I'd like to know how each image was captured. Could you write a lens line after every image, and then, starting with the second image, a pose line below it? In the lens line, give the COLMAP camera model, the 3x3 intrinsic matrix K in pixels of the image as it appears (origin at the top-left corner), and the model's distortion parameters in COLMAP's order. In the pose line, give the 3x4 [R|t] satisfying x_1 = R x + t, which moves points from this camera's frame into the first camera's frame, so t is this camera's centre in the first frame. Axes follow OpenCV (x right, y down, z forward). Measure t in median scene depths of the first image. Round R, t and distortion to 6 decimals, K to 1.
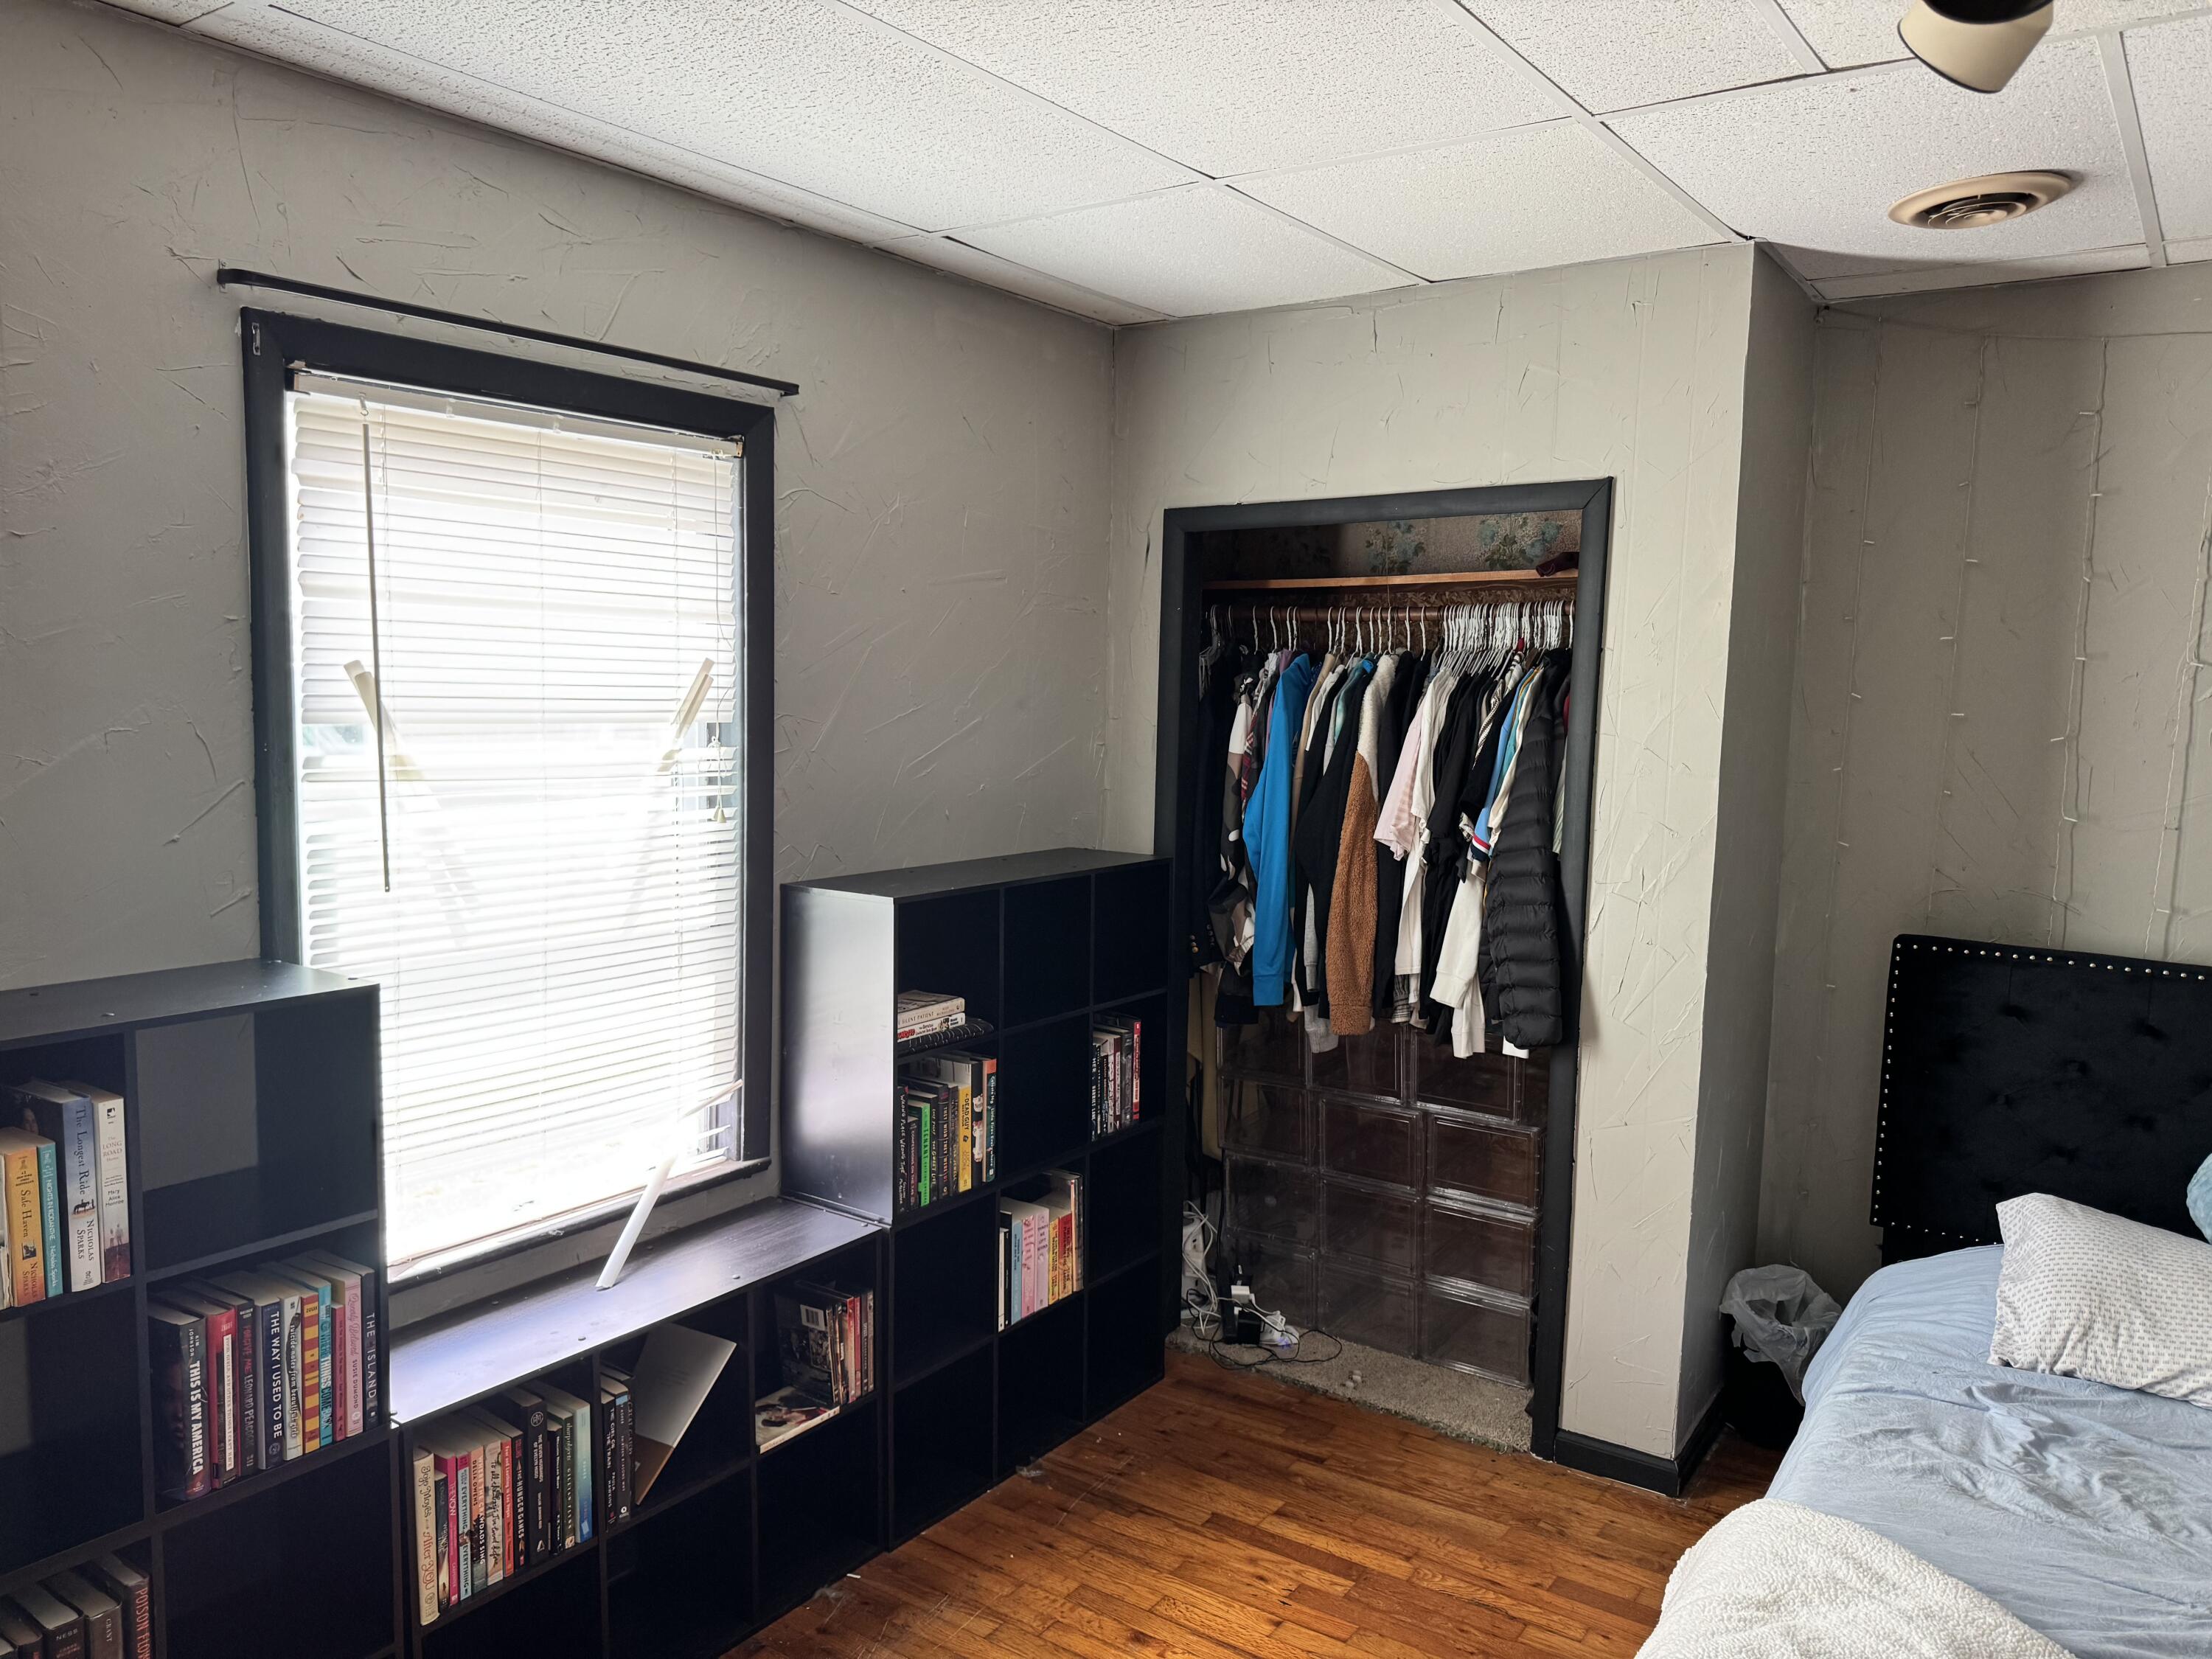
lens RADIAL K [[1573.8, 0, 1119.3], [0, 1573.8, 831.4], [0, 0, 1]] dist [0.018364, -0.022039]
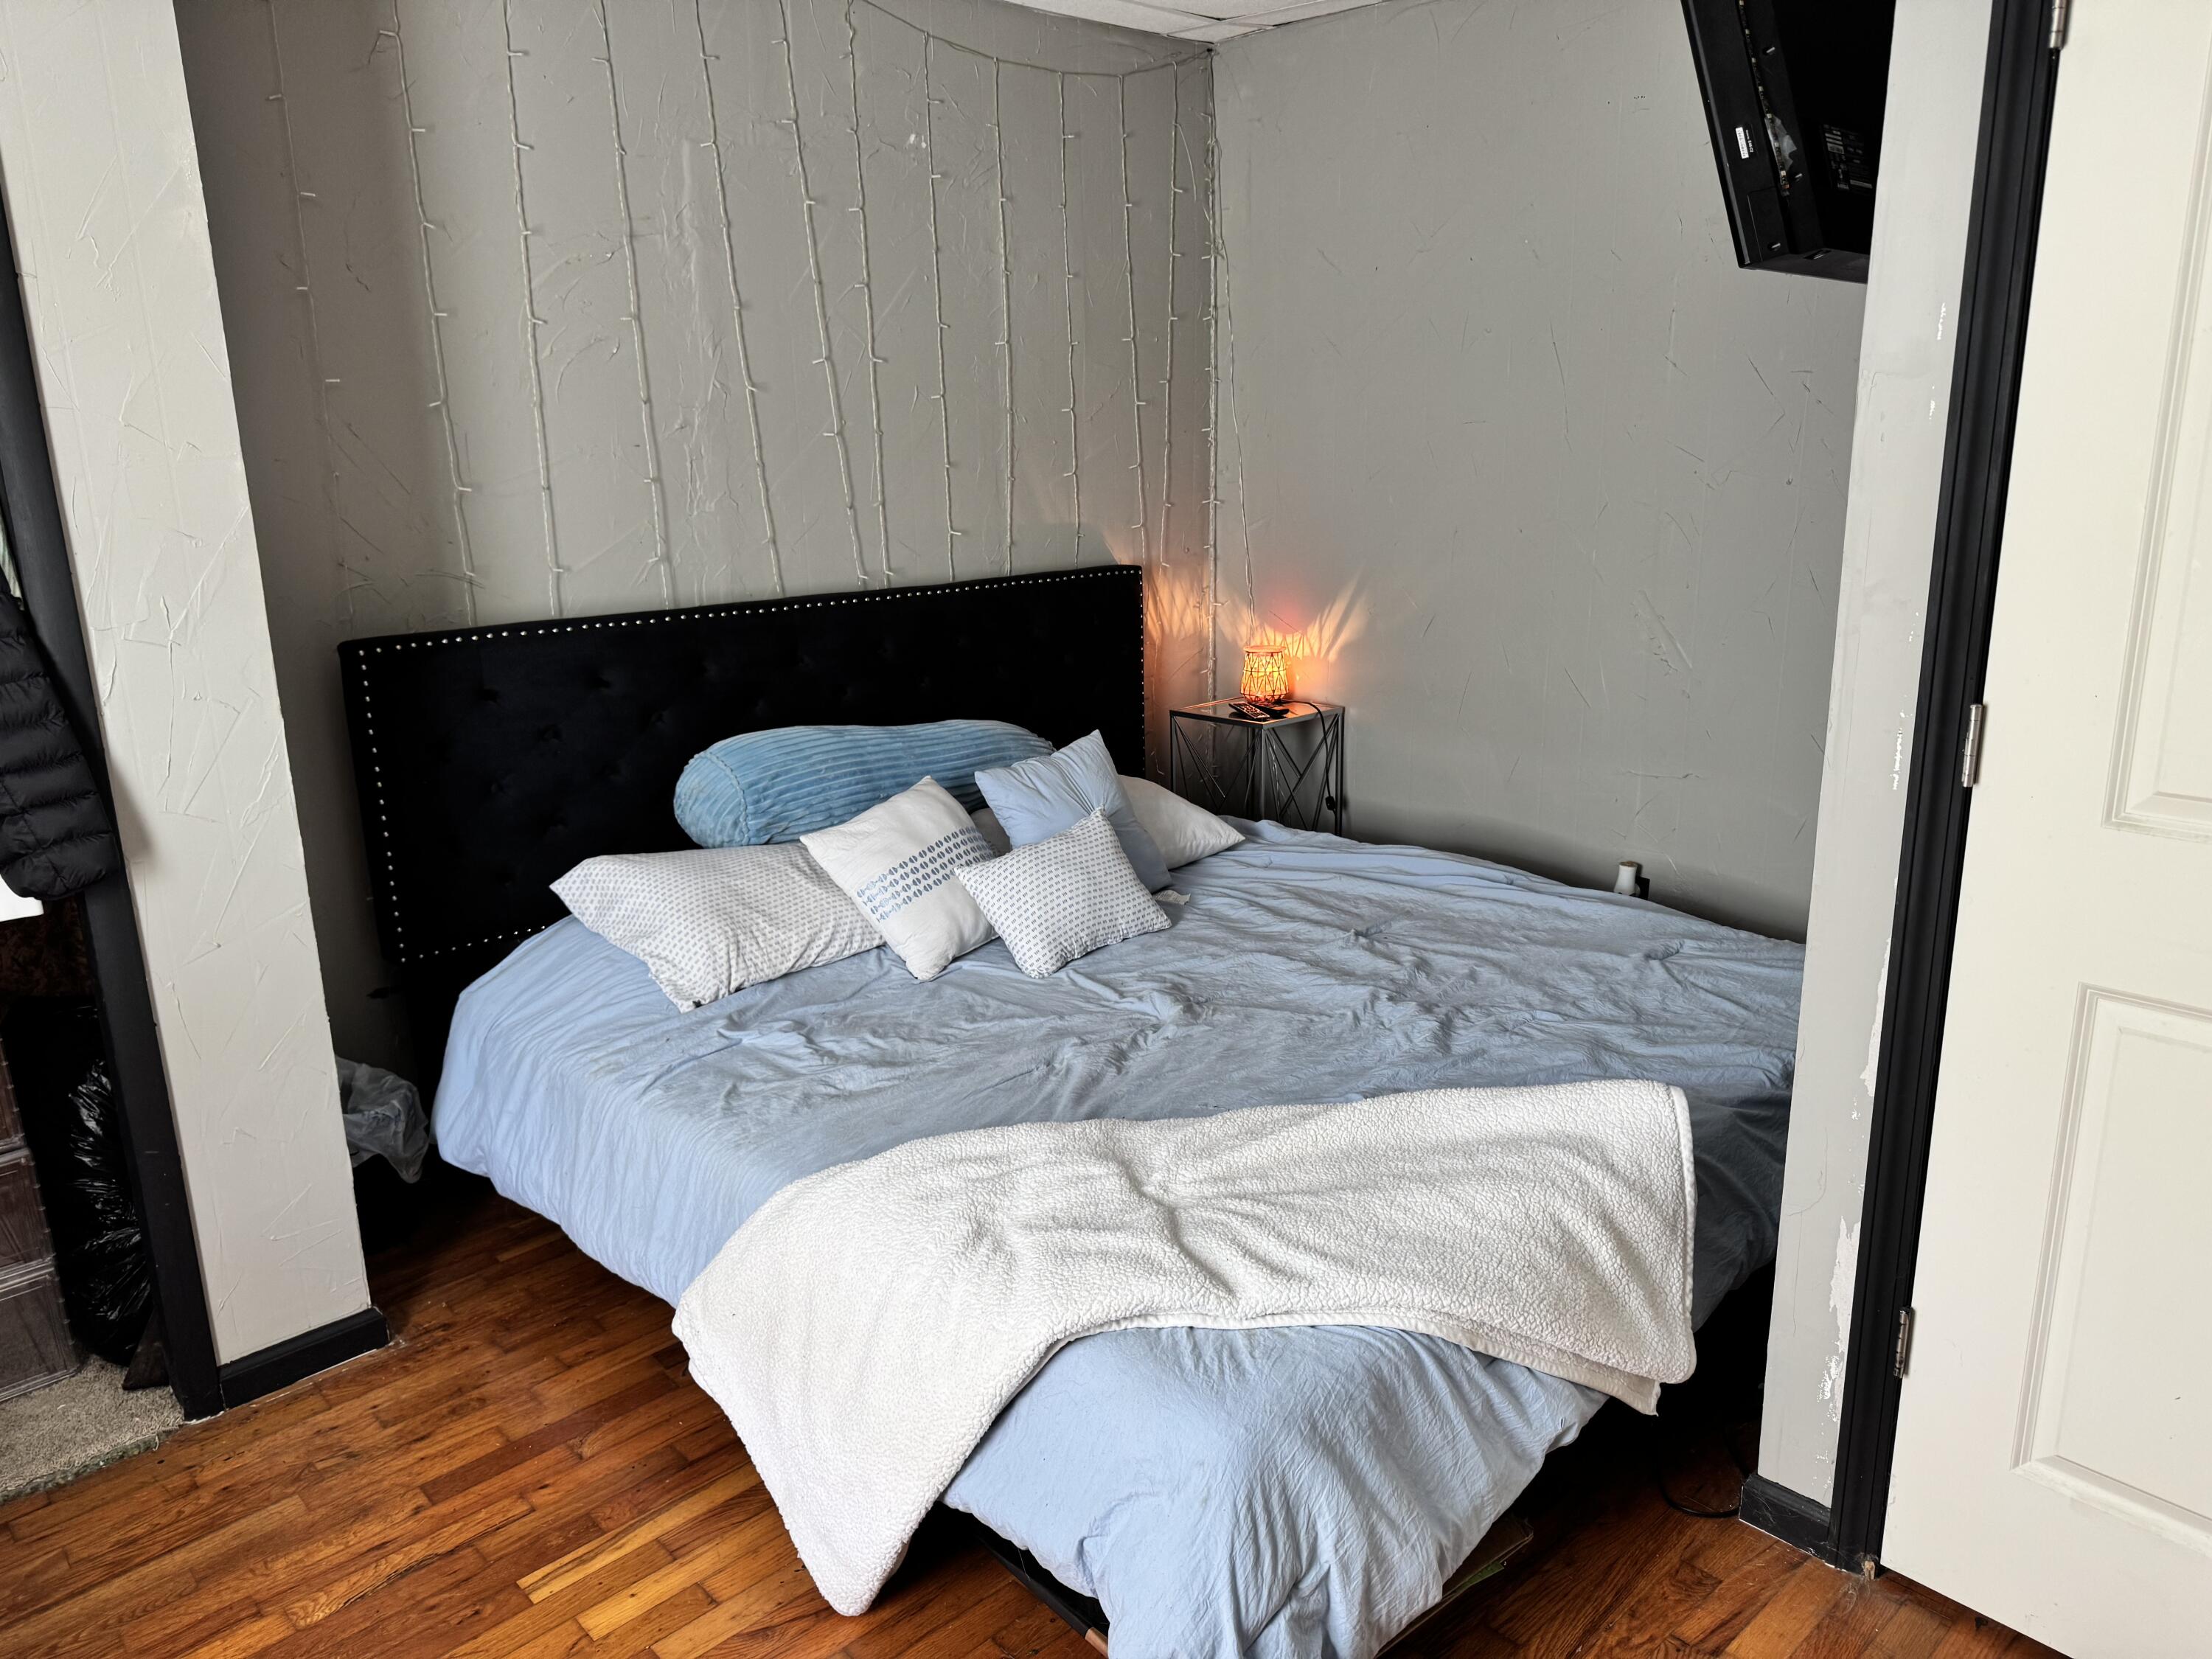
lens RADIAL K [[1573.8, 0, 1115.4], [0, 1573.8, 836.7], [0, 0, 1]] dist [0.018364, -0.022039]
pose [[0.203309, -0.280132, 0.938185, -0.302043], [0.130637, 0.957391, 0.257557, -0.000895], [-0.970360, 0.070198, 0.231242, 0.446495]]
